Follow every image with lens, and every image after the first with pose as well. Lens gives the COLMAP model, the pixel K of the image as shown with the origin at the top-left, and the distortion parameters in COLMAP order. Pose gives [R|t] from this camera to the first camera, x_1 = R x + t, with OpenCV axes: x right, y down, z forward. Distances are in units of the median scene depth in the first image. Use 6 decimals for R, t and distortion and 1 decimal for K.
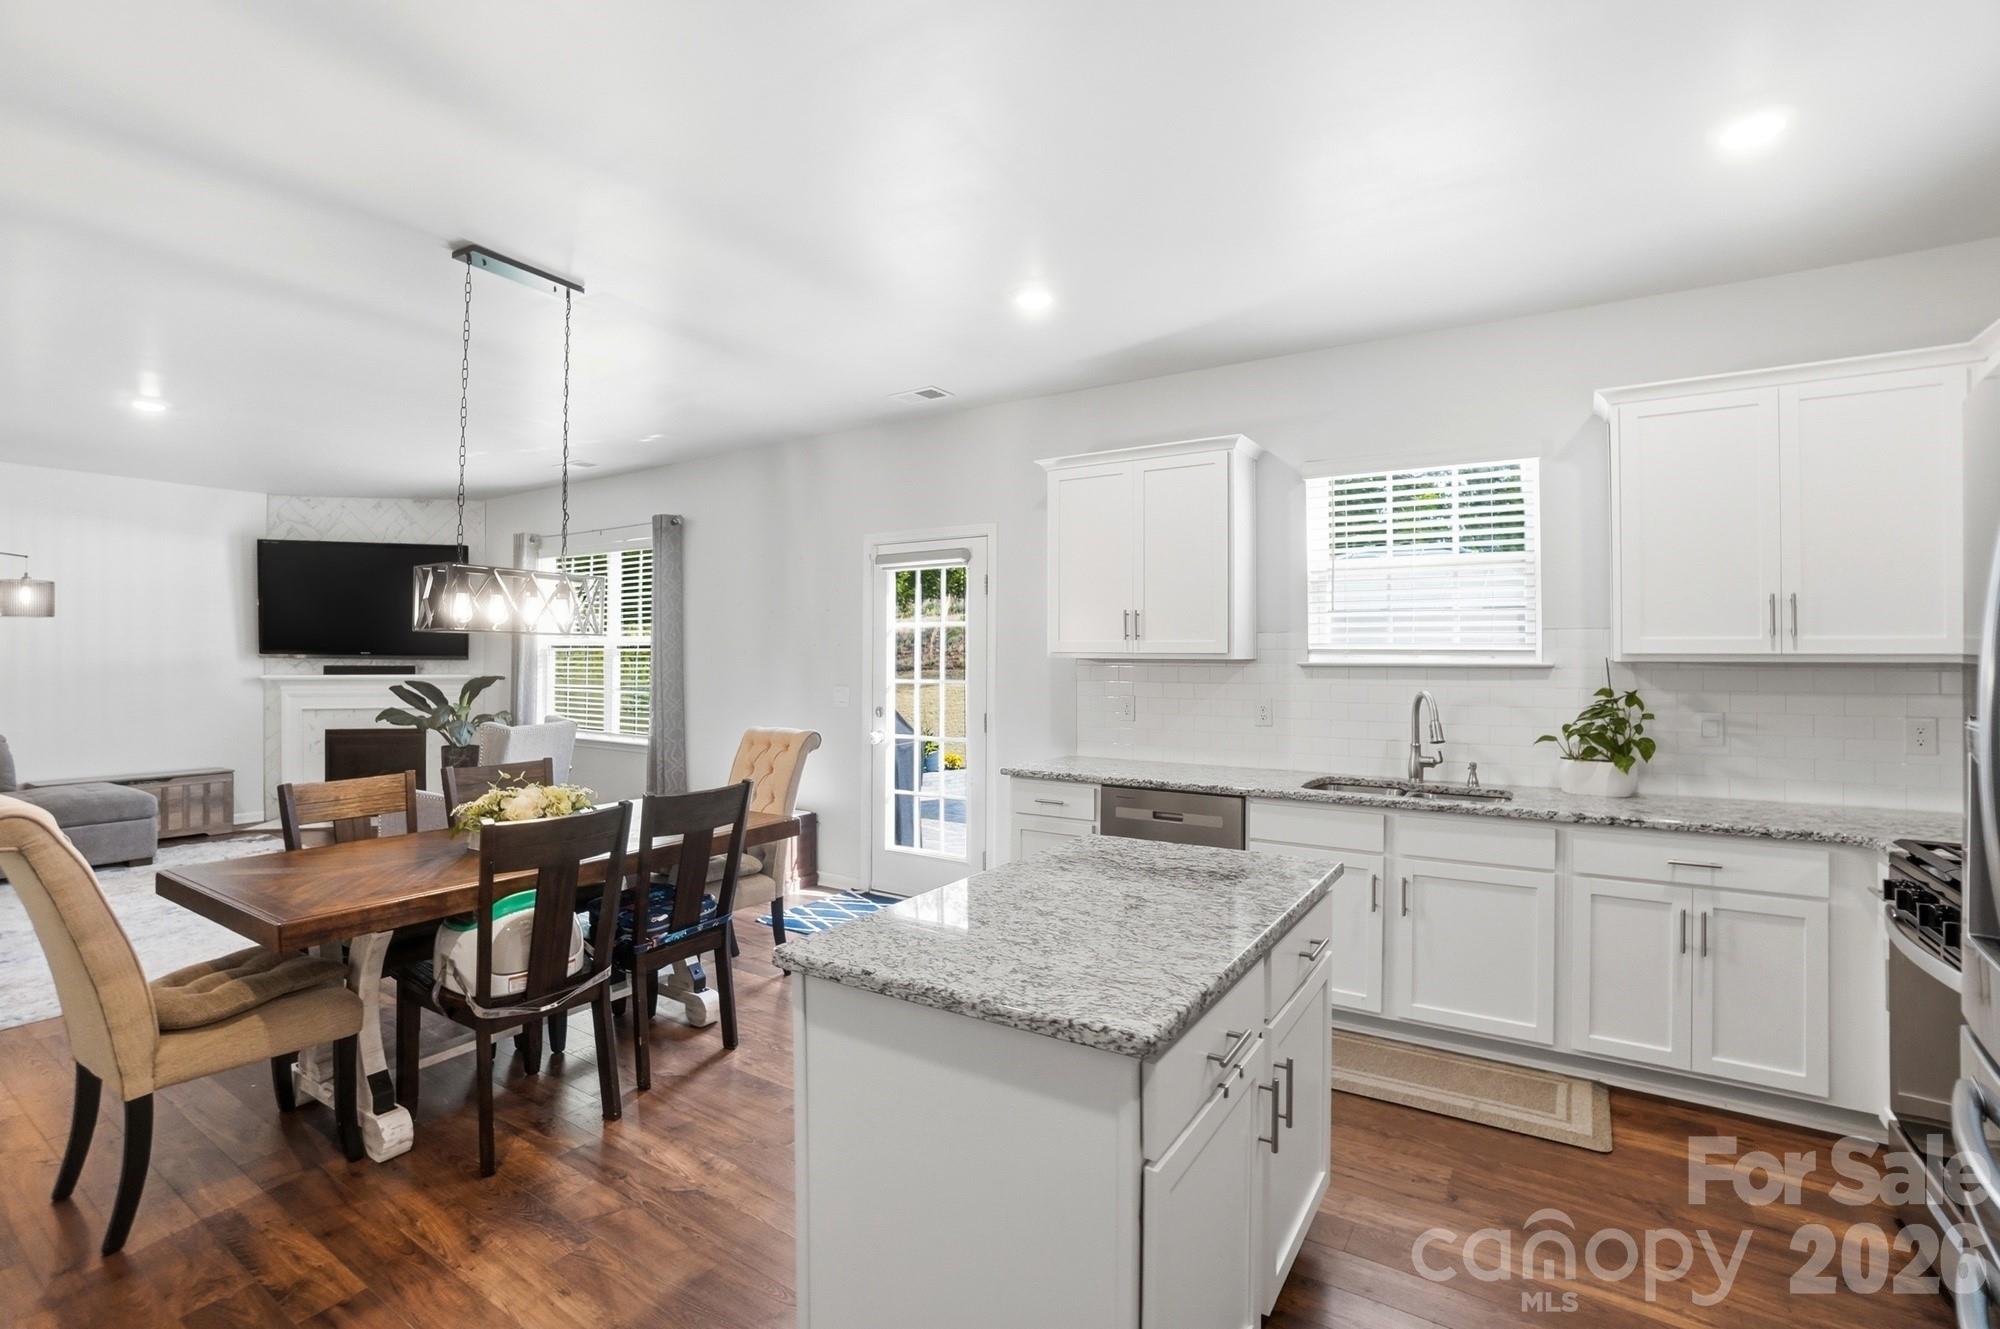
lens RADIAL K [[871.6, 0, 1000.0], [0, 871.6, 664.5], [0, 0, 1]] dist [-0.052632, 0.021941]
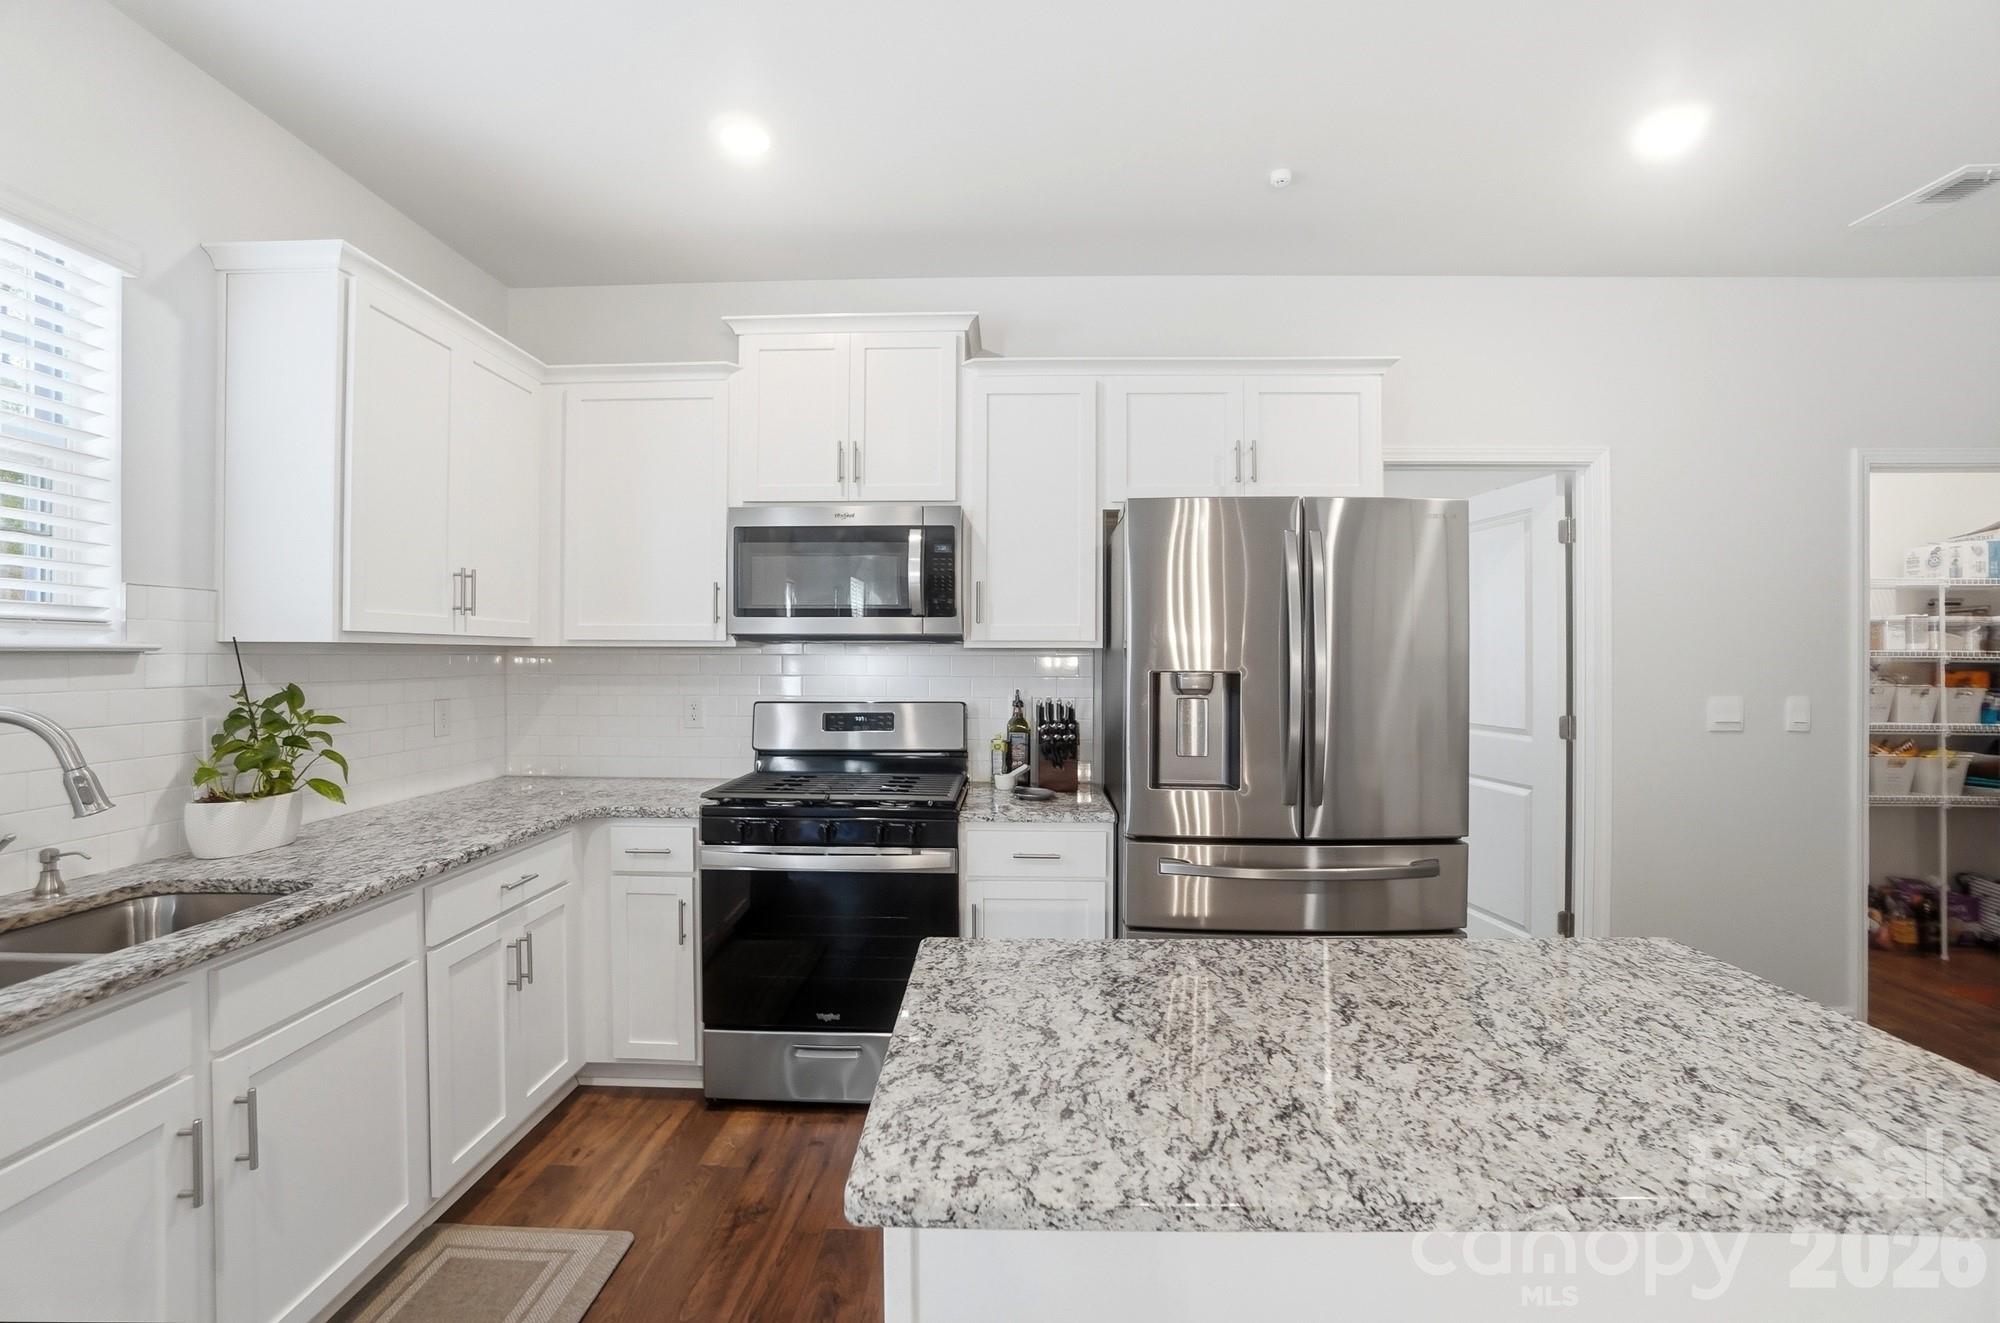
lens RADIAL K [[871.6, 0, 1000.0], [0, 871.6, 661.5], [0, 0, 1]] dist [-0.052632, 0.021941]
pose [[-0.503819, -0.009839, 0.863753, -0.267968], [-0.000272, 0.999937, 0.011232, 0.007747], [-0.863809, 0.005424, -0.503790, 1.625127]]
